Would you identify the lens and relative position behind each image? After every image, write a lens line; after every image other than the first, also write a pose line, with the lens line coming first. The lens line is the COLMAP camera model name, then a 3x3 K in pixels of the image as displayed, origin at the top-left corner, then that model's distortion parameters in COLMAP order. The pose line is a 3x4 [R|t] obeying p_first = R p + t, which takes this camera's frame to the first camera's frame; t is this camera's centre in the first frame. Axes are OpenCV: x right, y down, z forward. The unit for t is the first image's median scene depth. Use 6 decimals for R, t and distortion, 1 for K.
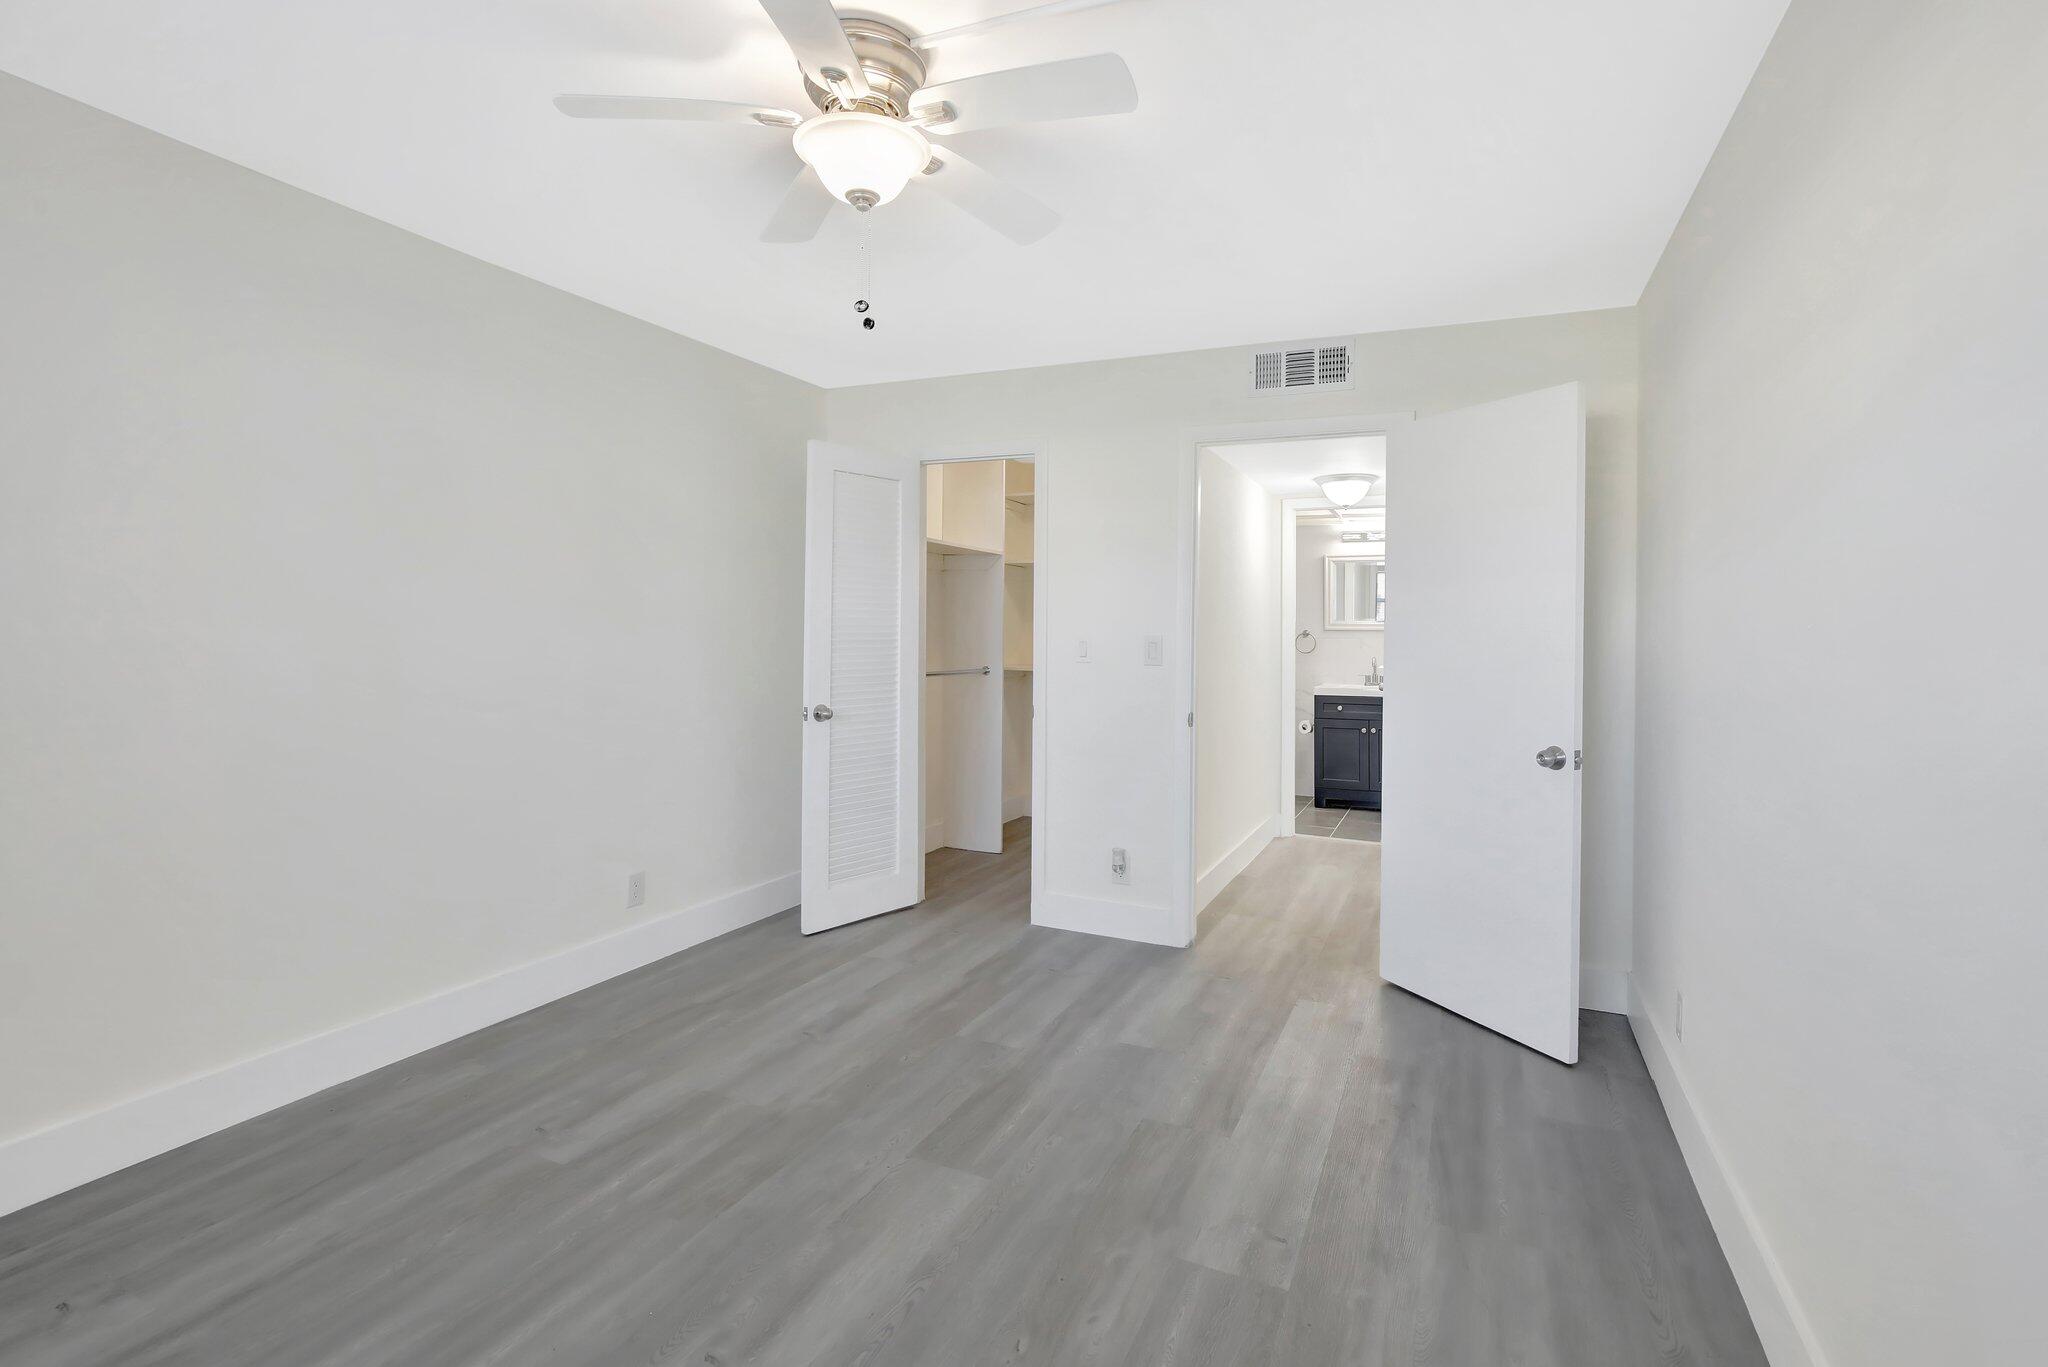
lens RADIAL K [[971.1, 0, 1033.0], [0, 971.1, 622.6], [0, 0, 1]] dist [-0.028080, 0.013669]
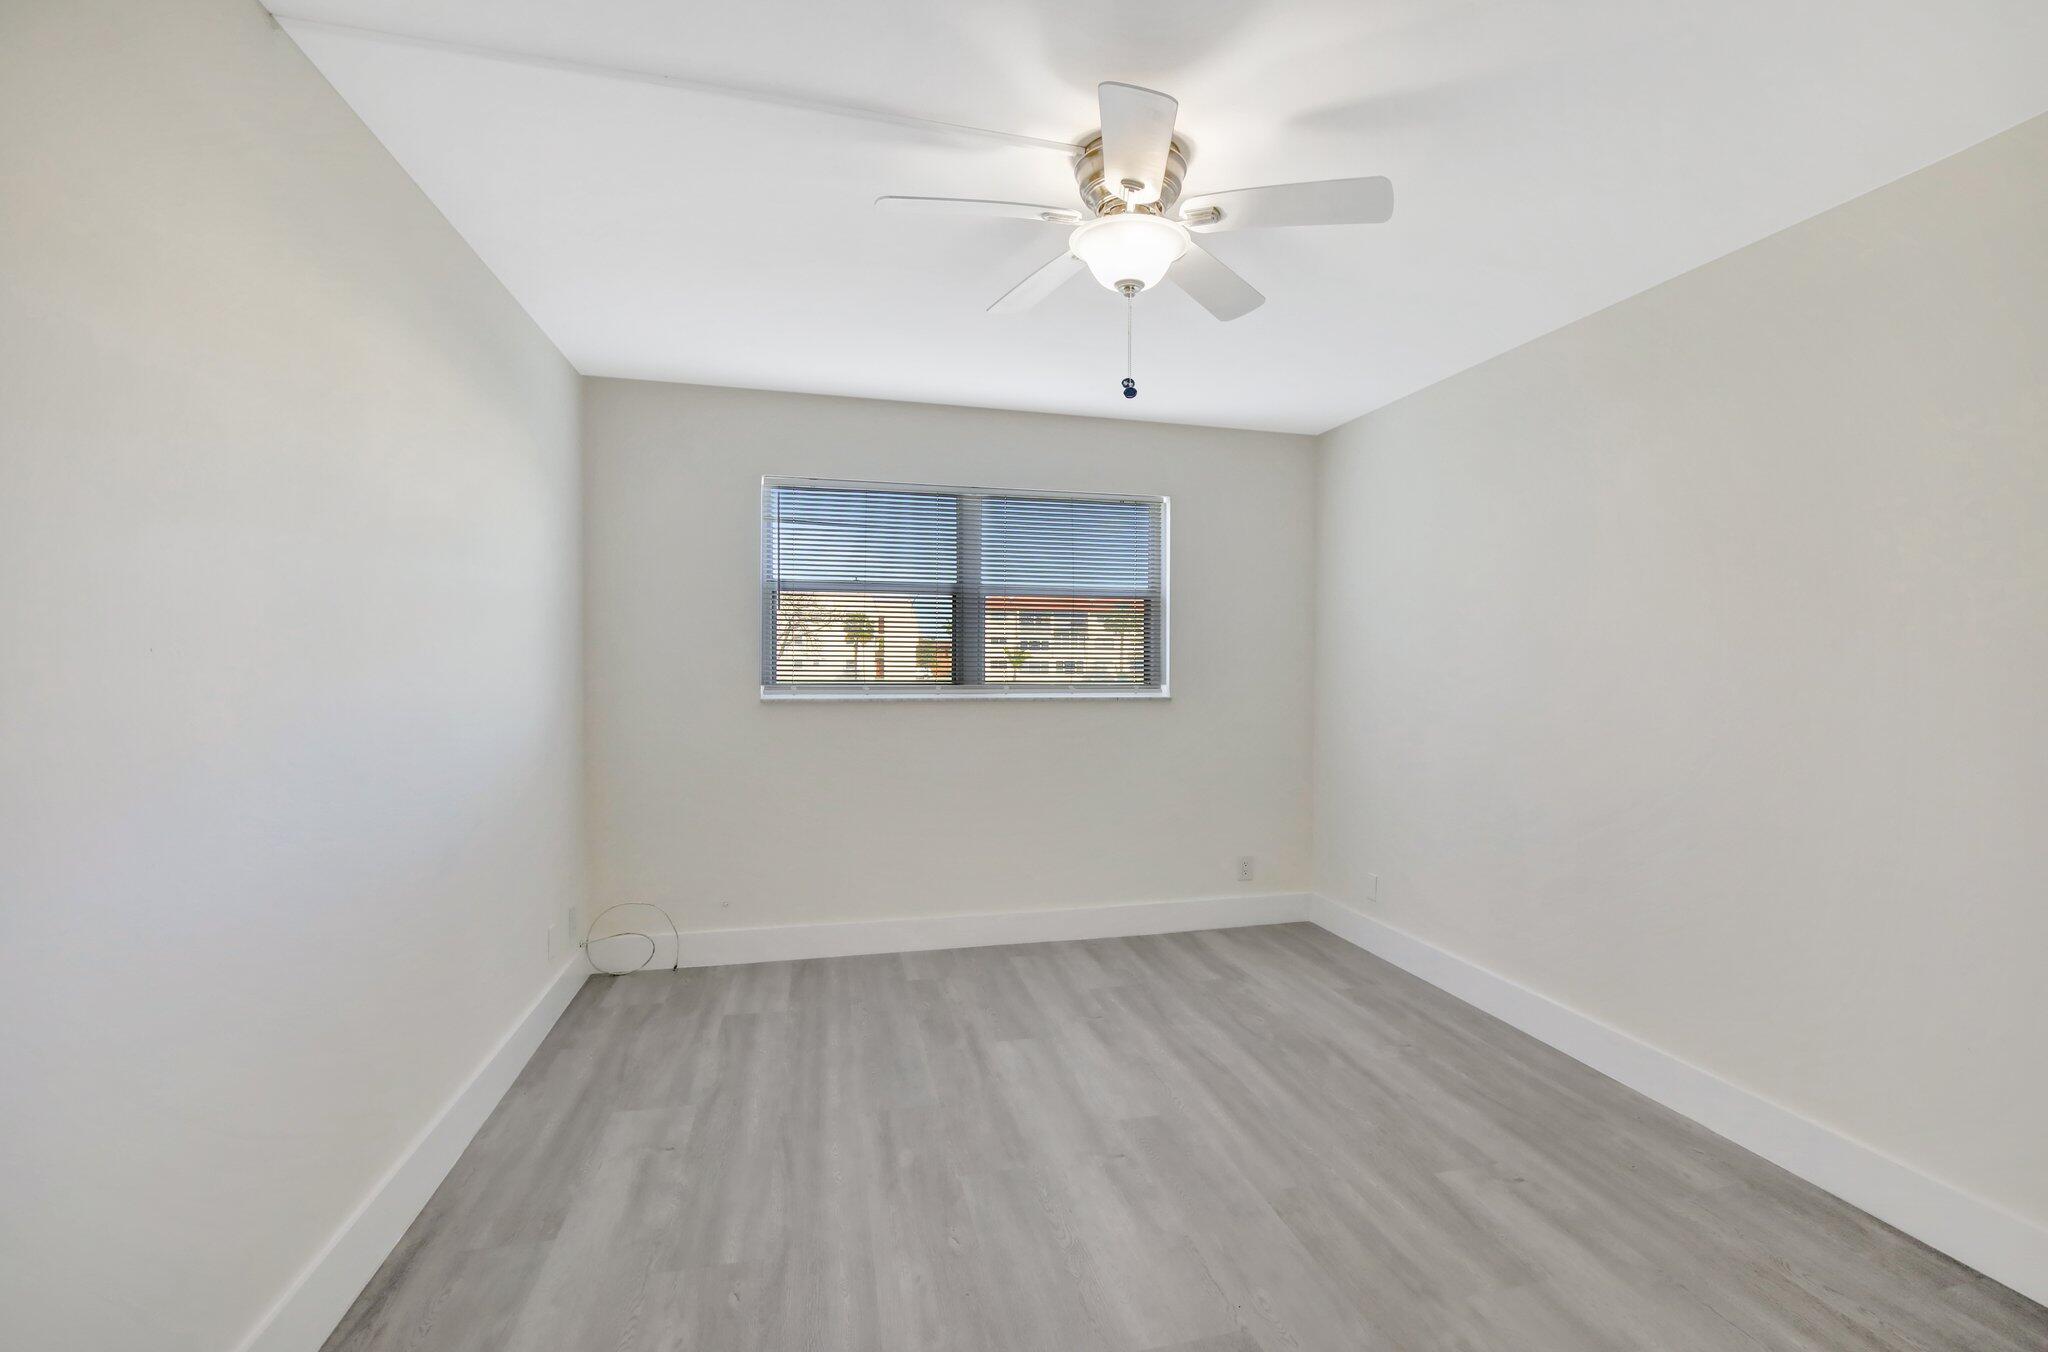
lens RADIAL K [[962.5, 0, 1061.1], [0, 962.5, 647.5], [0, 0, 1]] dist [-0.003482, -0.000547]
pose [[-0.780706, -0.026194, -0.624349, 0.588476], [-0.007039, 0.999426, -0.033128, 0.019704], [0.624858, -0.021469, -0.780443, 1.803222]]
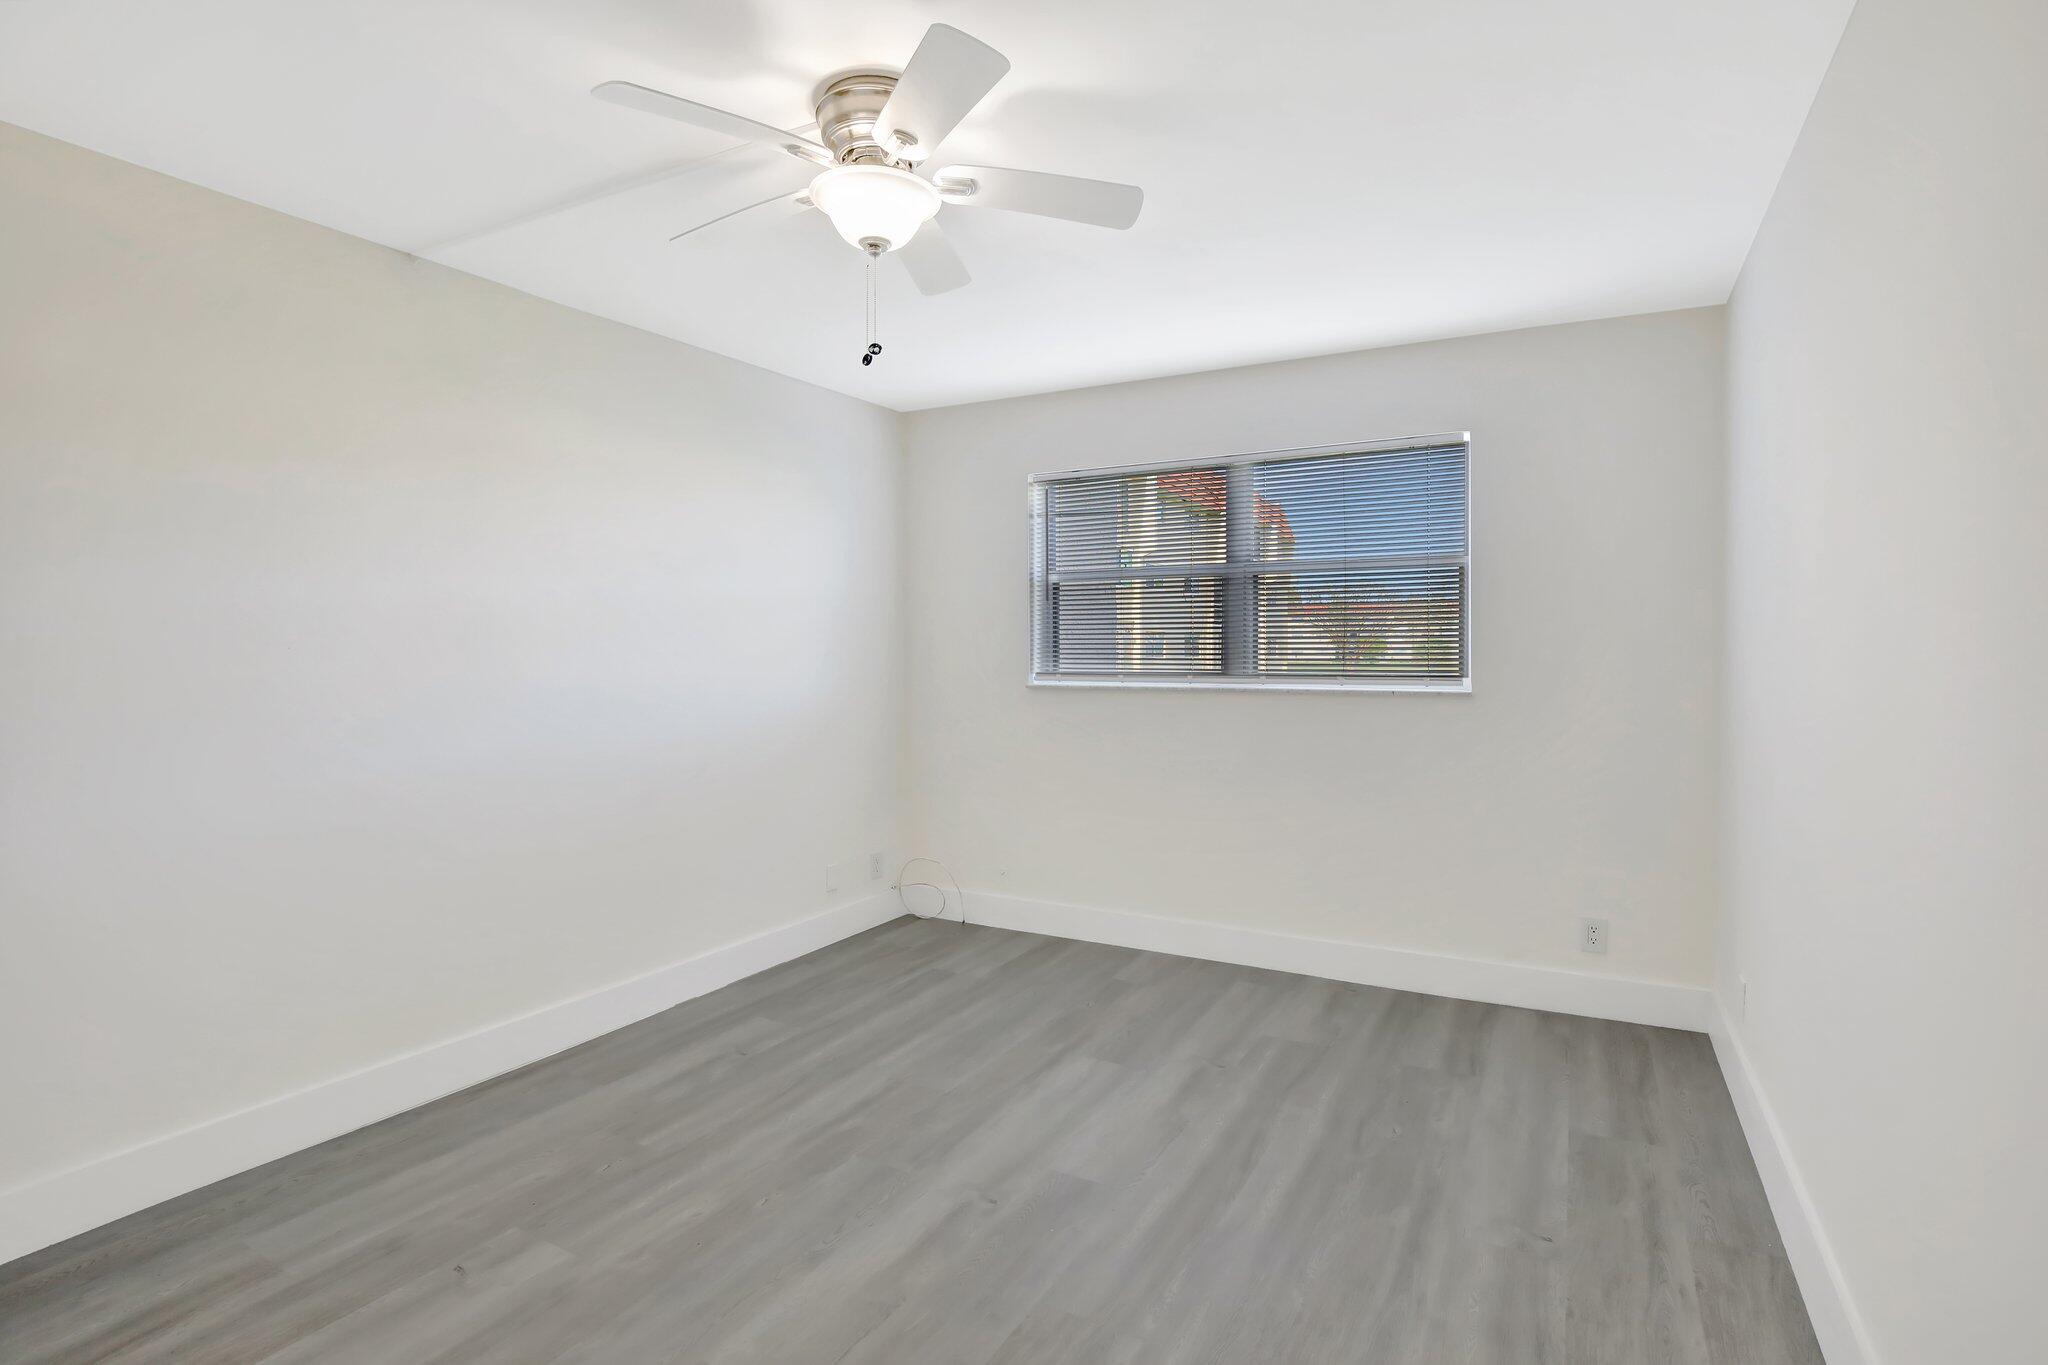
lens RADIAL K [[971.1, 0, 1033.0], [0, 971.1, 621.6], [0, 0, 1]] dist [-0.028080, 0.013669]
pose [[-0.996165, -0.004994, 0.087352, -0.427891], [-0.008254, 0.999281, -0.036993, 0.002858], [-0.087104, -0.037572, -0.995490, 2.005751]]
